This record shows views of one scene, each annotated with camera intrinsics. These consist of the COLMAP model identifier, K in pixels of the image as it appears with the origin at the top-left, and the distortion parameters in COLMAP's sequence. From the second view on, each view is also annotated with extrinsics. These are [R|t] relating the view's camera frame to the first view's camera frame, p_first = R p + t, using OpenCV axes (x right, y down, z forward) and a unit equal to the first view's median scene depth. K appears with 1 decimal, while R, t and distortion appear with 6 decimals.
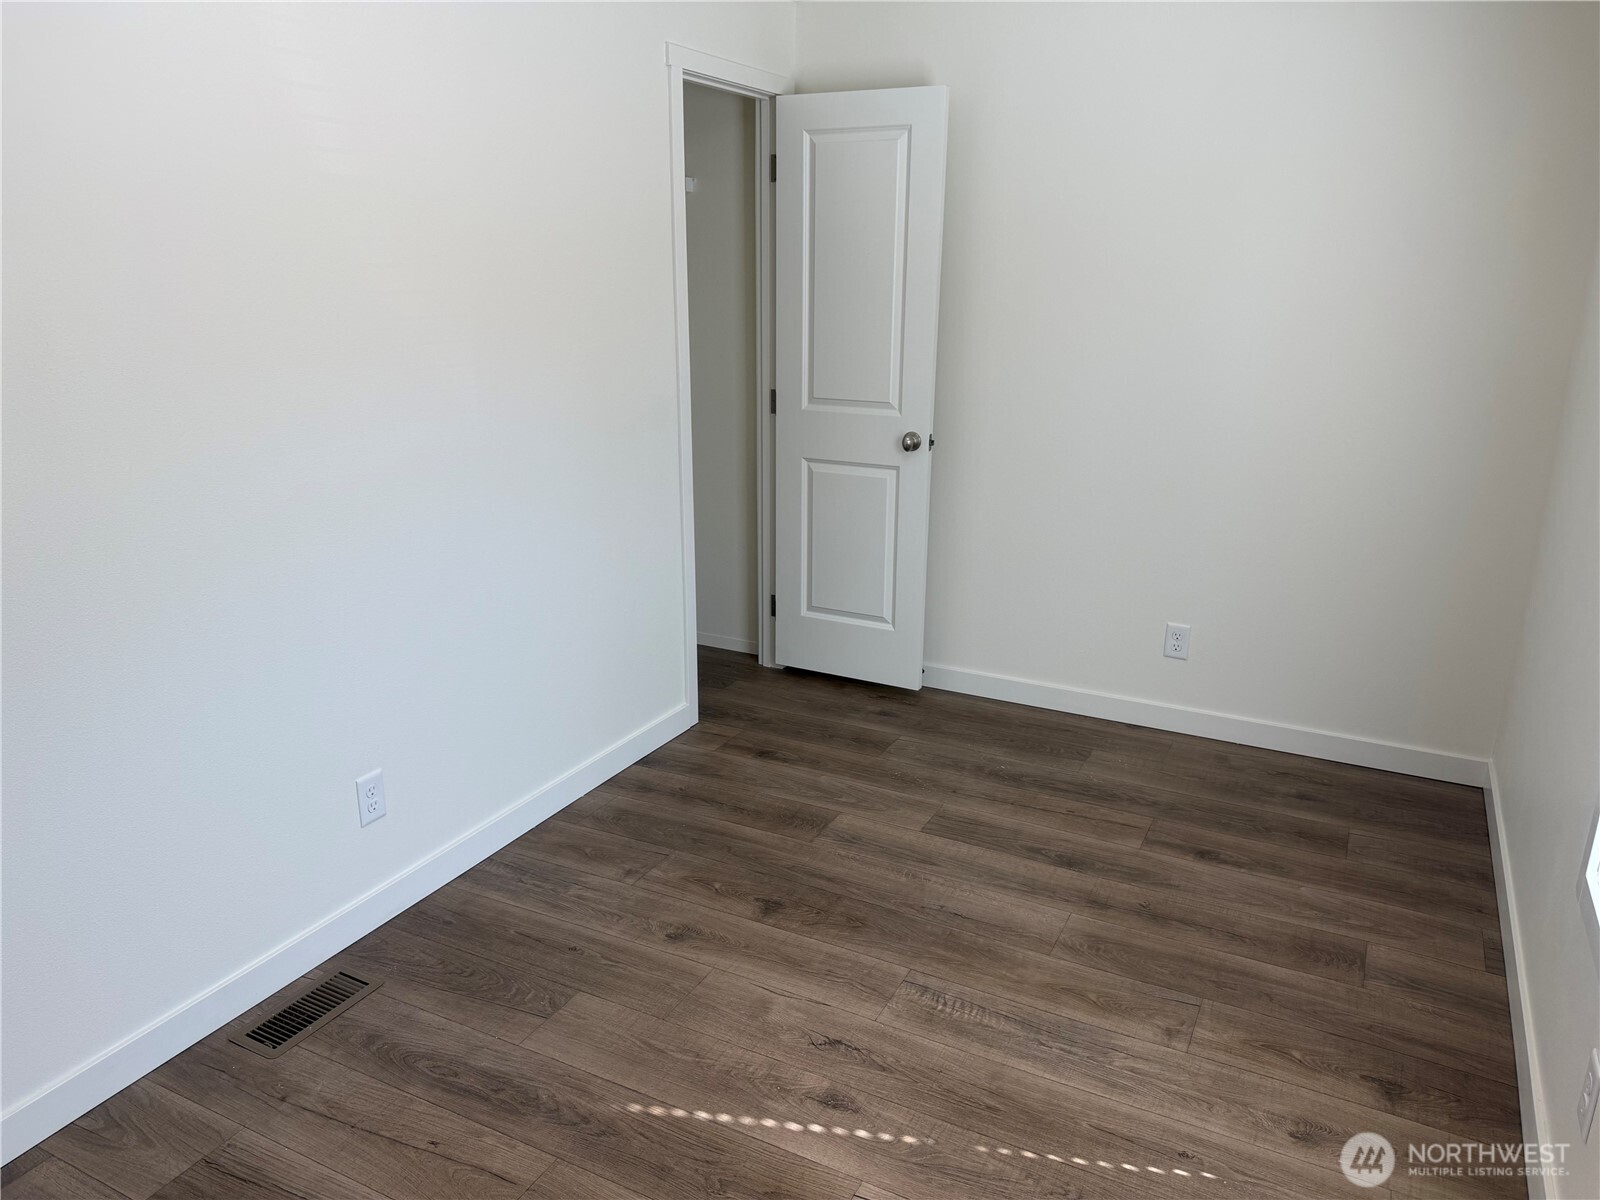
lens RADIAL K [[1133.4, 0, 788.6], [0, 1133.4, 602.4], [0, 0, 1]] dist [0.055746, -0.048009]
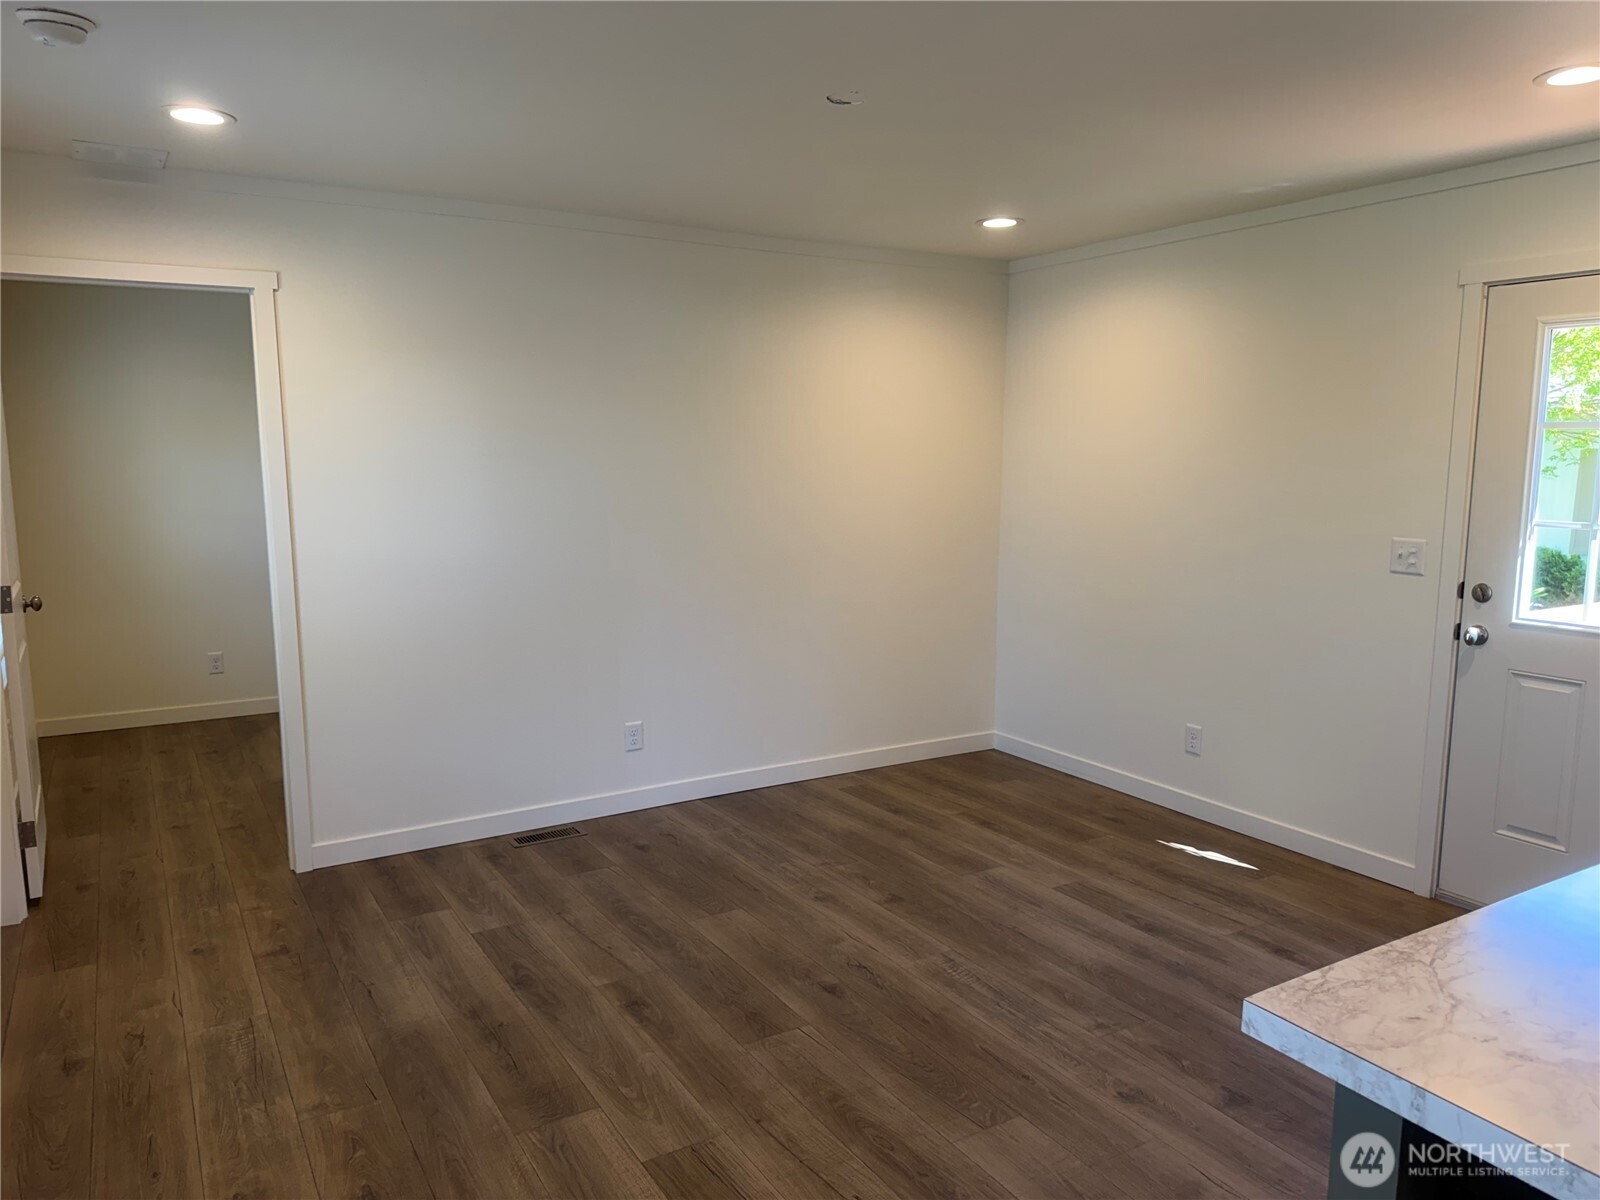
lens RADIAL K [[1133.4, 0, 800.1], [0, 1133.4, 608.5], [0, 0, 1]] dist [0.055746, -0.048009]
pose [[0.857801, 0.080543, -0.507633, 0.127328], [-0.152309, 0.983119, -0.101387, 0.017036], [0.490897, 0.164287, 0.855587, -0.070027]]
